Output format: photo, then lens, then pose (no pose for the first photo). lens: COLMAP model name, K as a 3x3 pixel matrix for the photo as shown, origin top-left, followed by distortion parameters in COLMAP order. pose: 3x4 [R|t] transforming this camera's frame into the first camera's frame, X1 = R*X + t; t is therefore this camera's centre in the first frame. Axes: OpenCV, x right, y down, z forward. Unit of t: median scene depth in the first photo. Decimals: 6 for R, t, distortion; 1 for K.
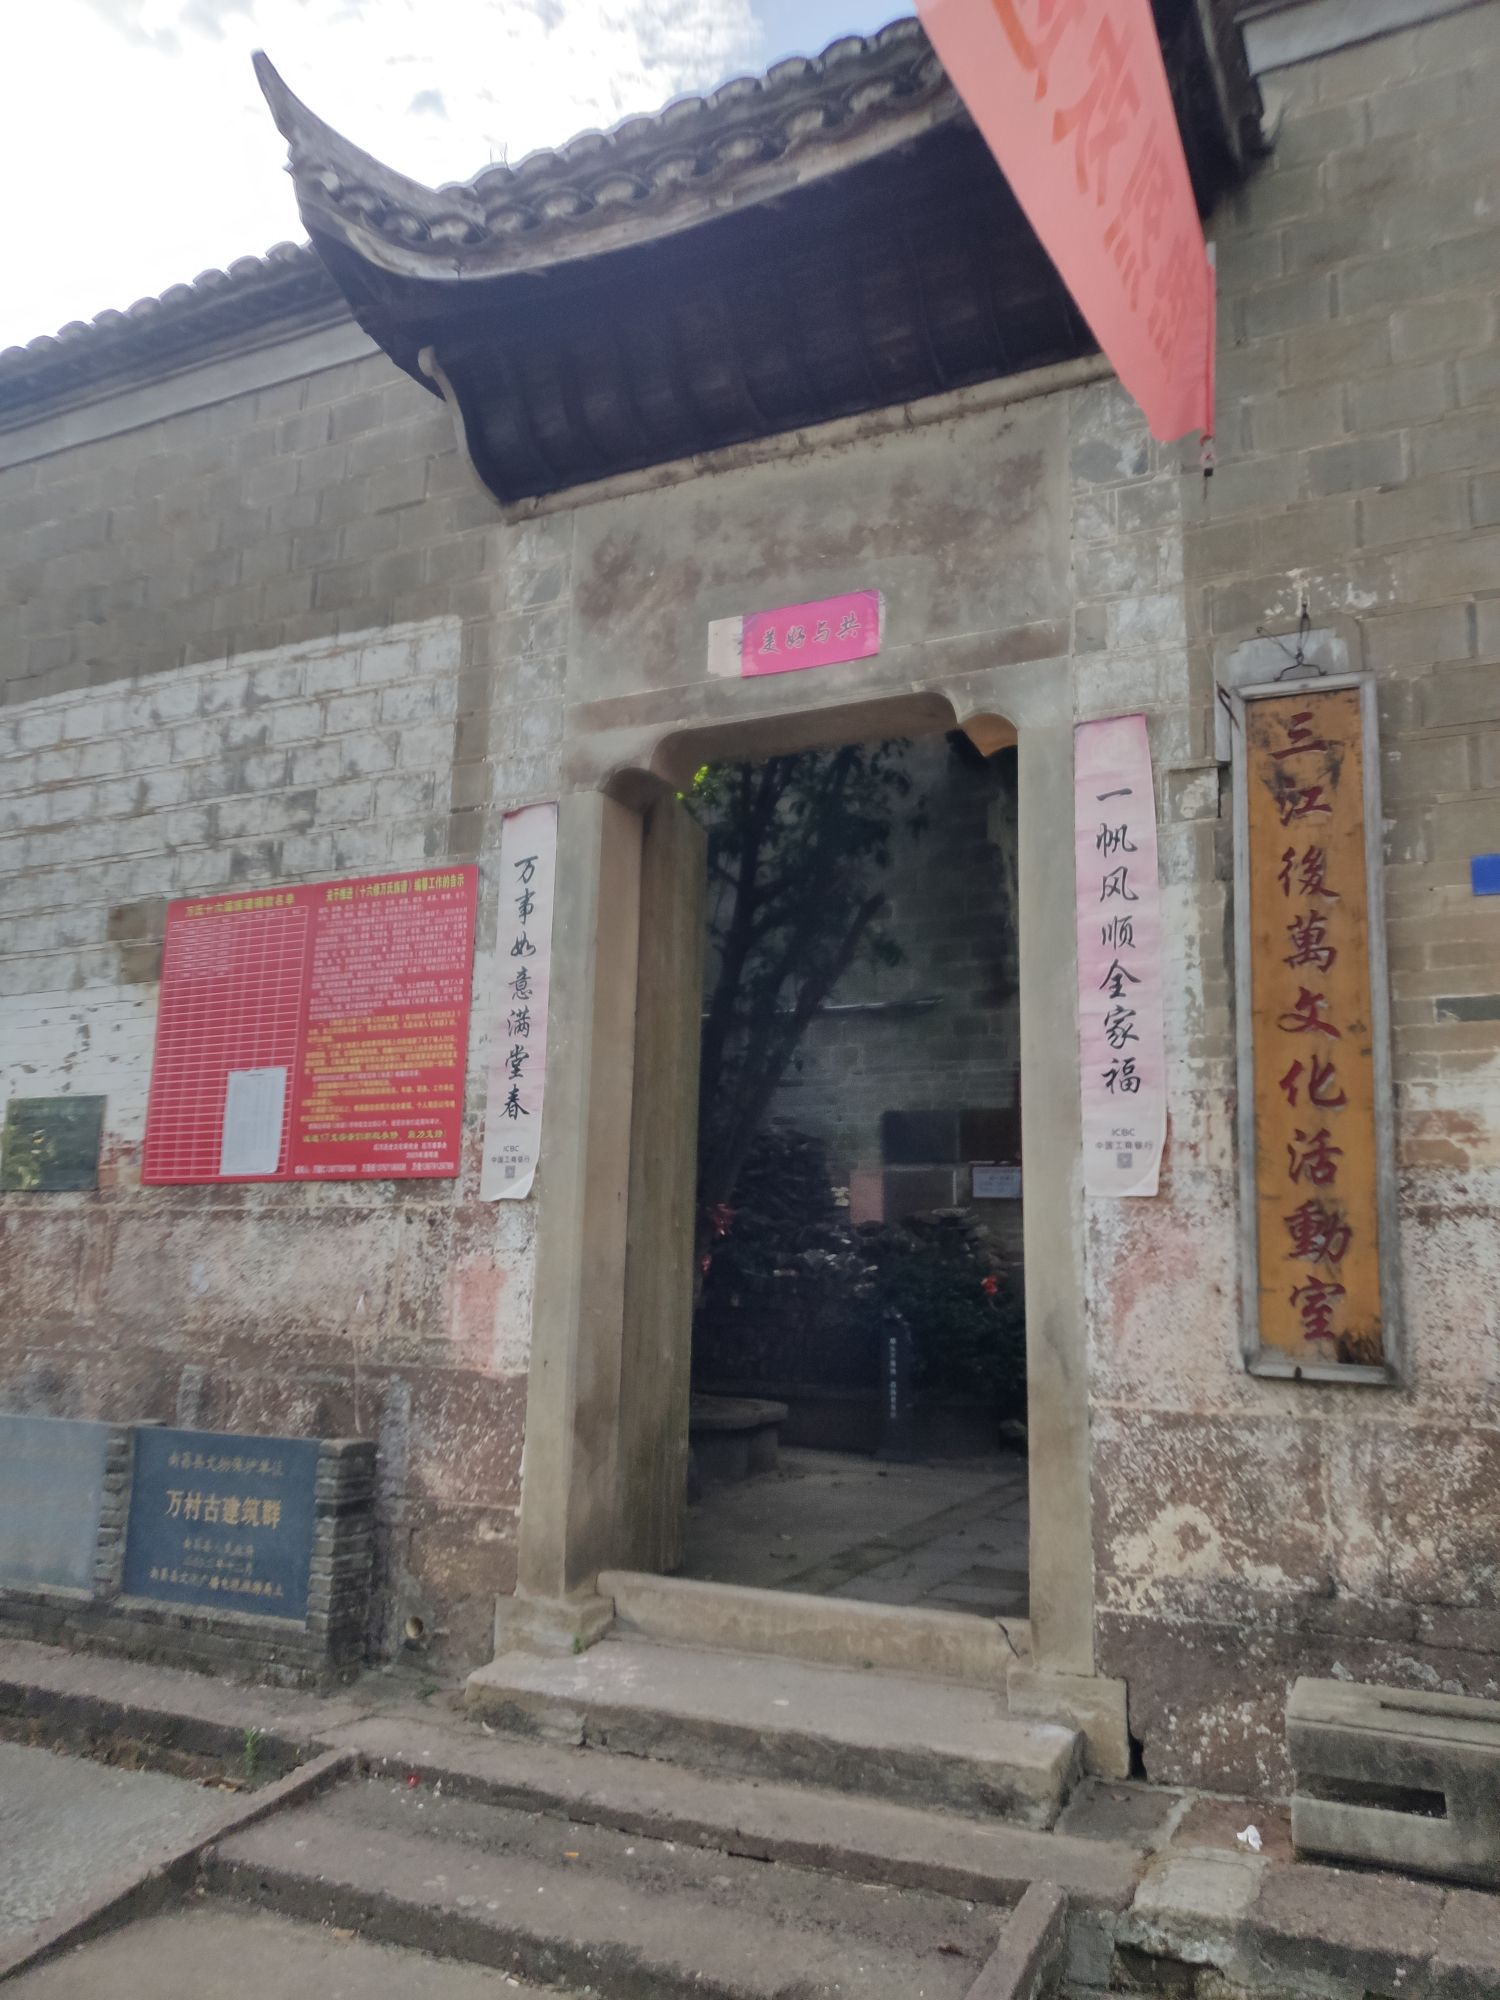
lens RADIAL K [[1498.5, 0, 750.0], [0, 1498.5, 1000.0], [0, 0, 1]] dist [0.046160, -0.089403]
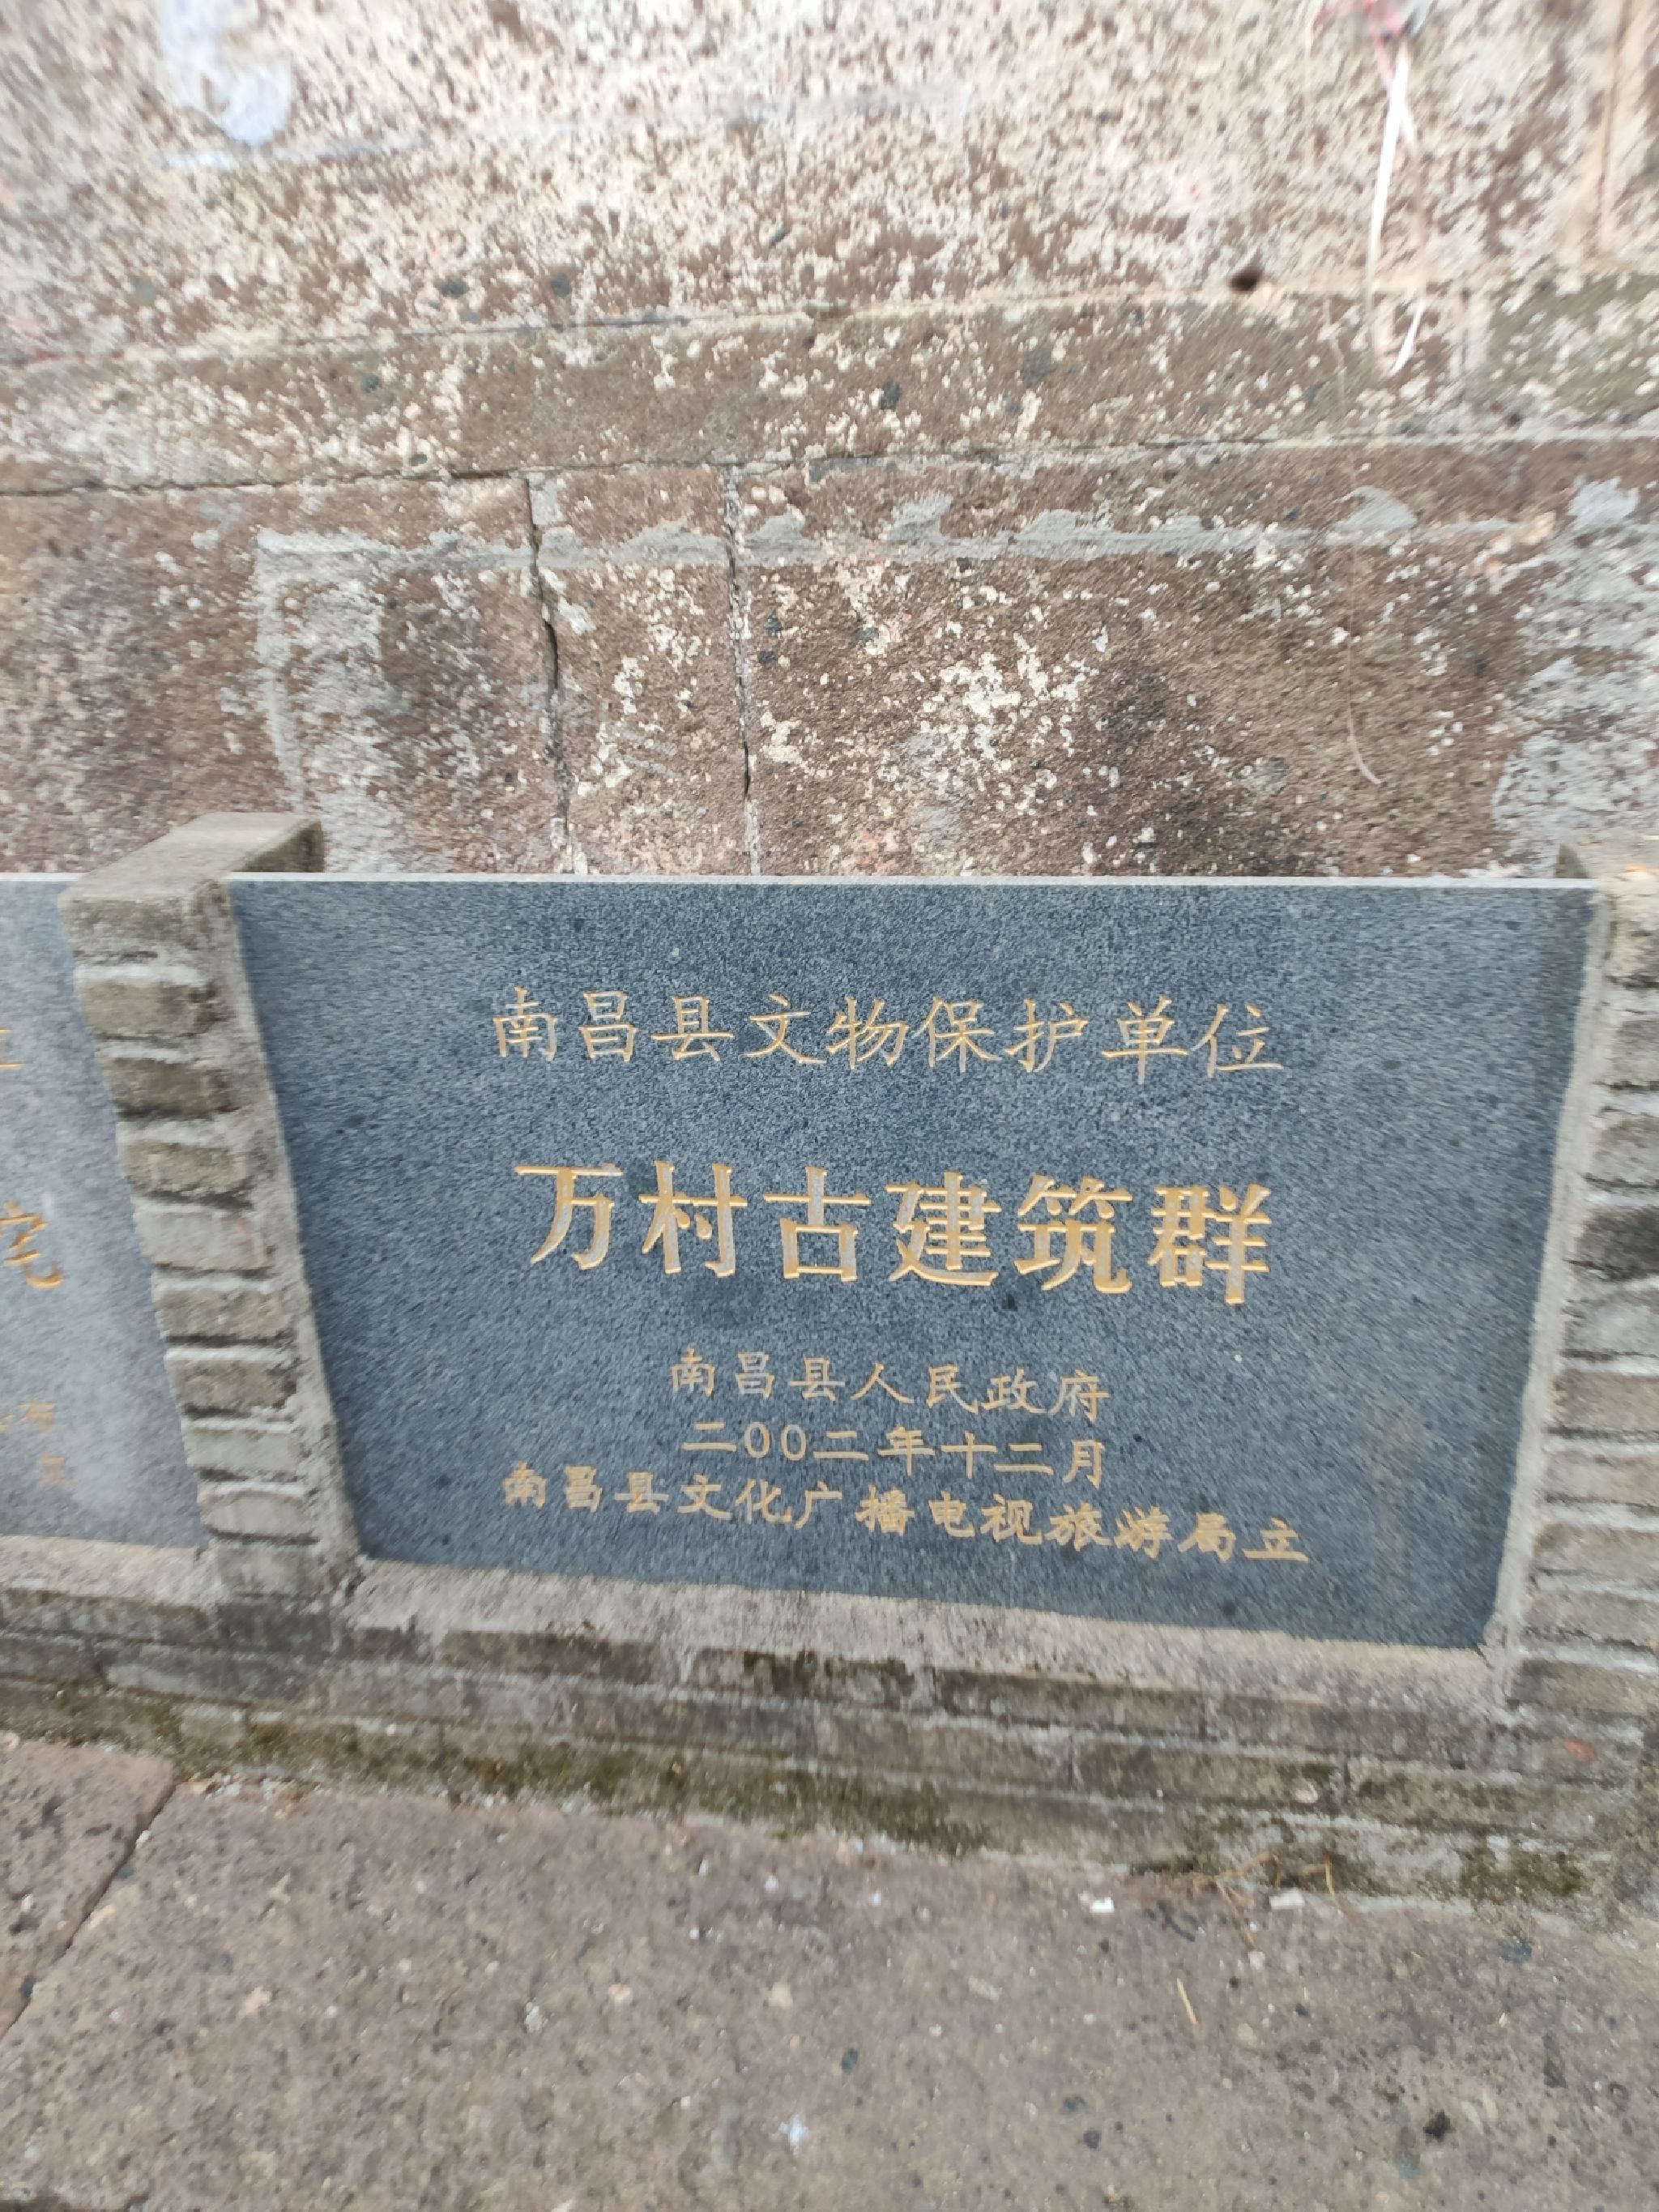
lens RADIAL K [[1657.1, 0, 829.5], [0, 1657.1, 1106.0], [0, 0, 1]] dist [0.046160, -0.089403]
pose [[0.958328, -0.164593, 0.233488, -0.389792], [0.006392, 0.829484, 0.558494, 0.190621], [-0.285599, -0.533728, 0.795970, 0.798391]]
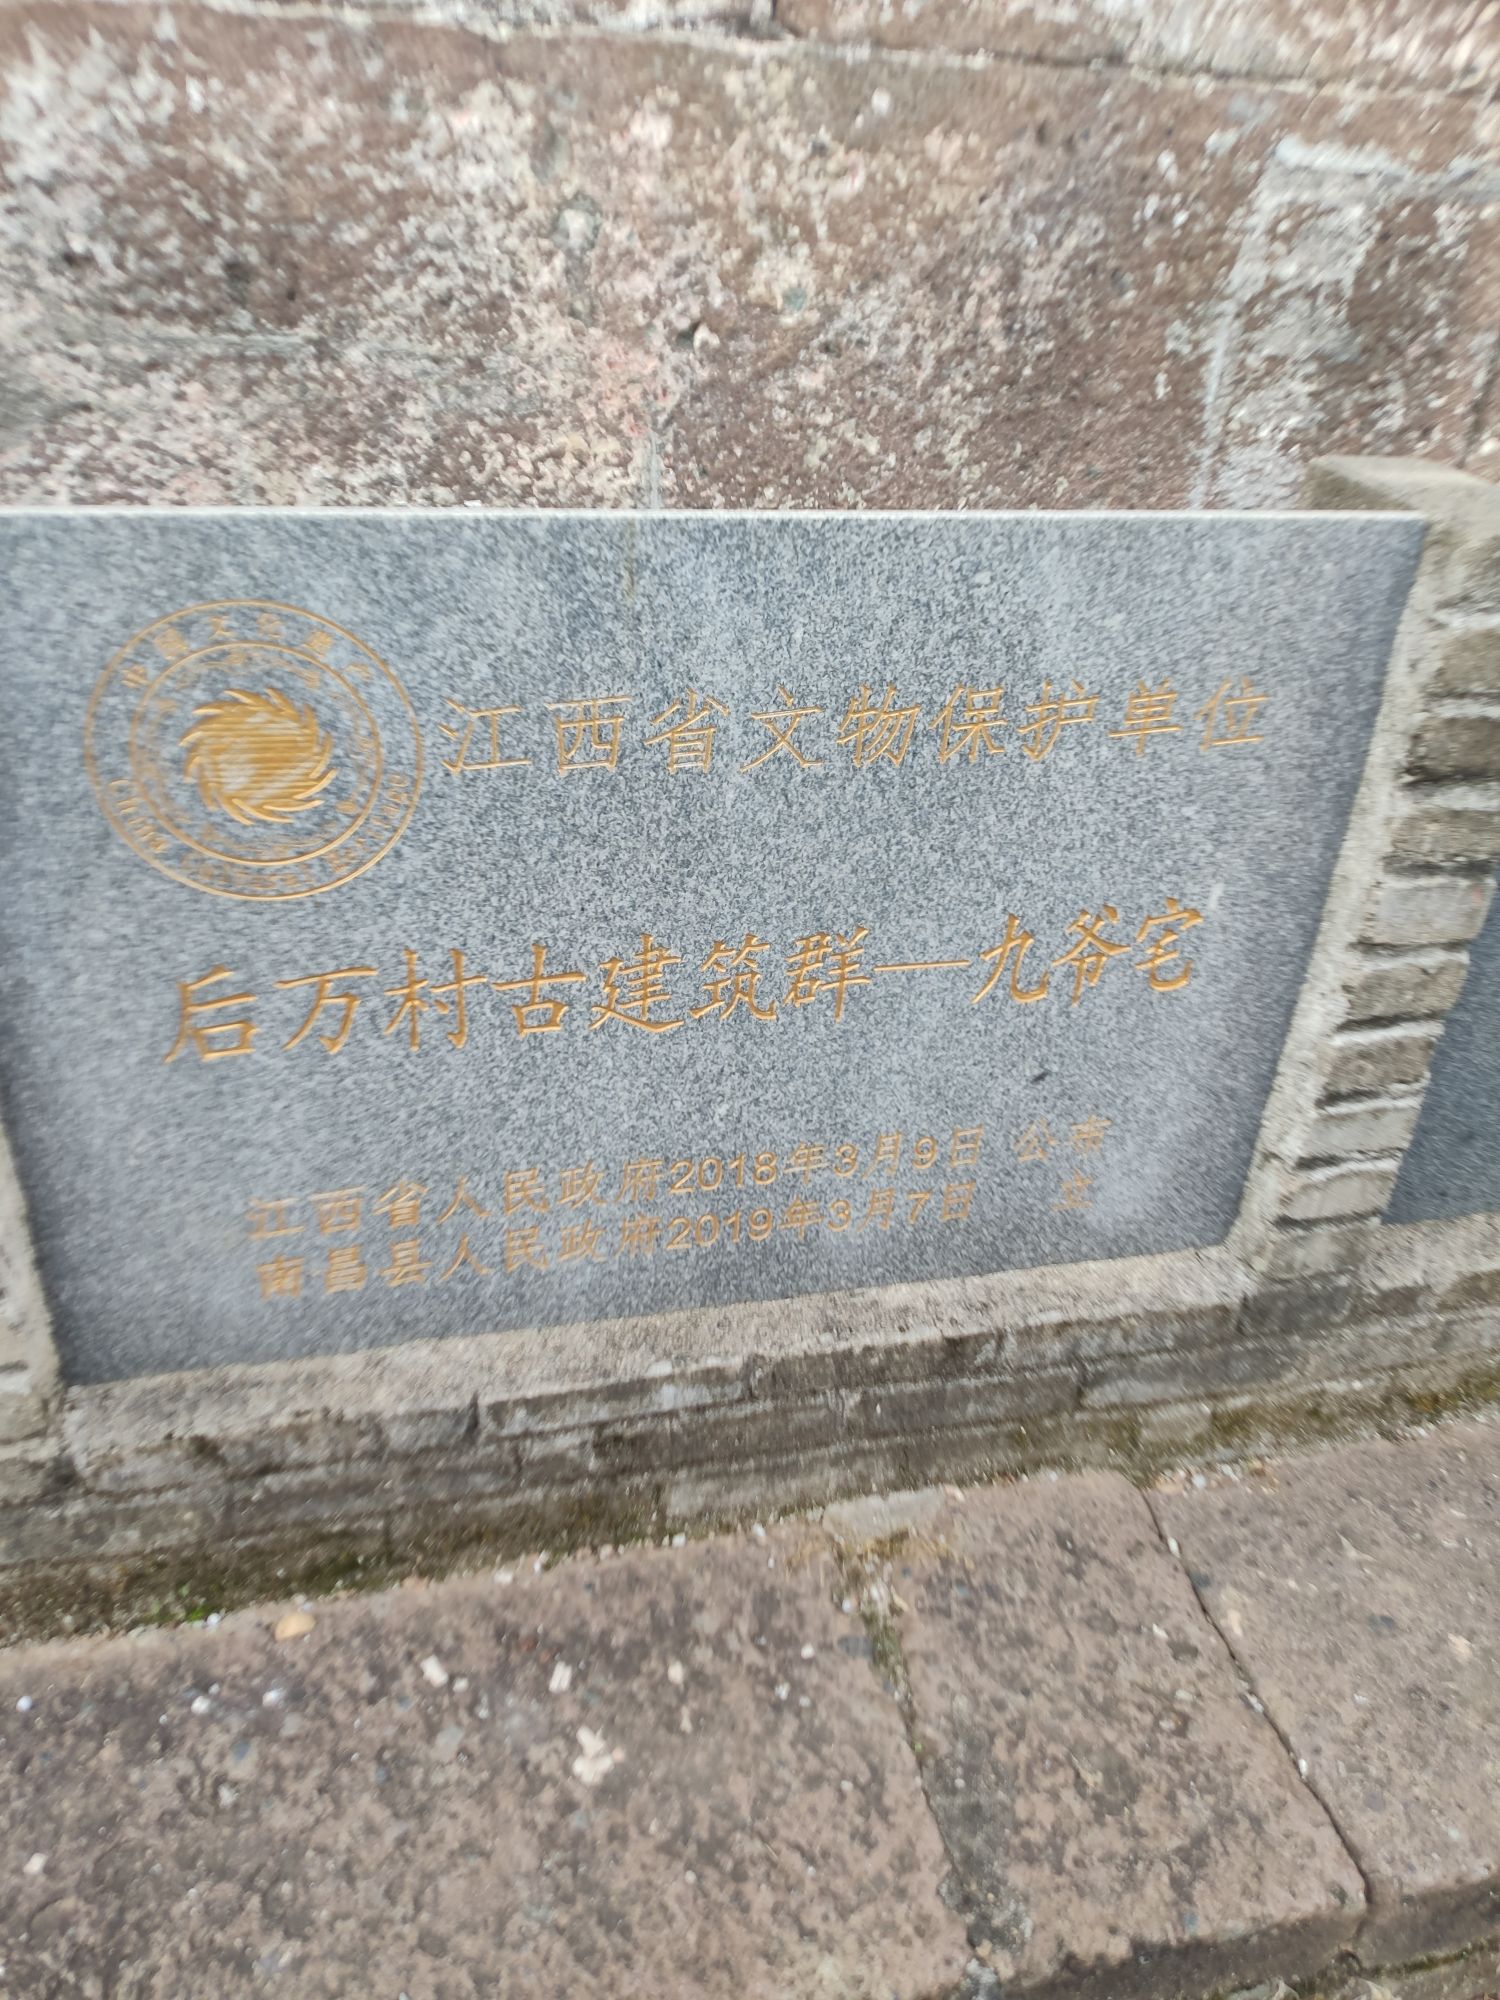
lens RADIAL K [[1499.6, 0, 750.0], [0, 1499.6, 1000.0], [0, 0, 1]] dist [0.014950, -0.005380]
pose [[0.769934, -0.291255, 0.567779, -0.602143], [-0.159971, 0.773255, 0.613585, 0.234248], [-0.617747, -0.563248, 0.548763, 0.933160]]
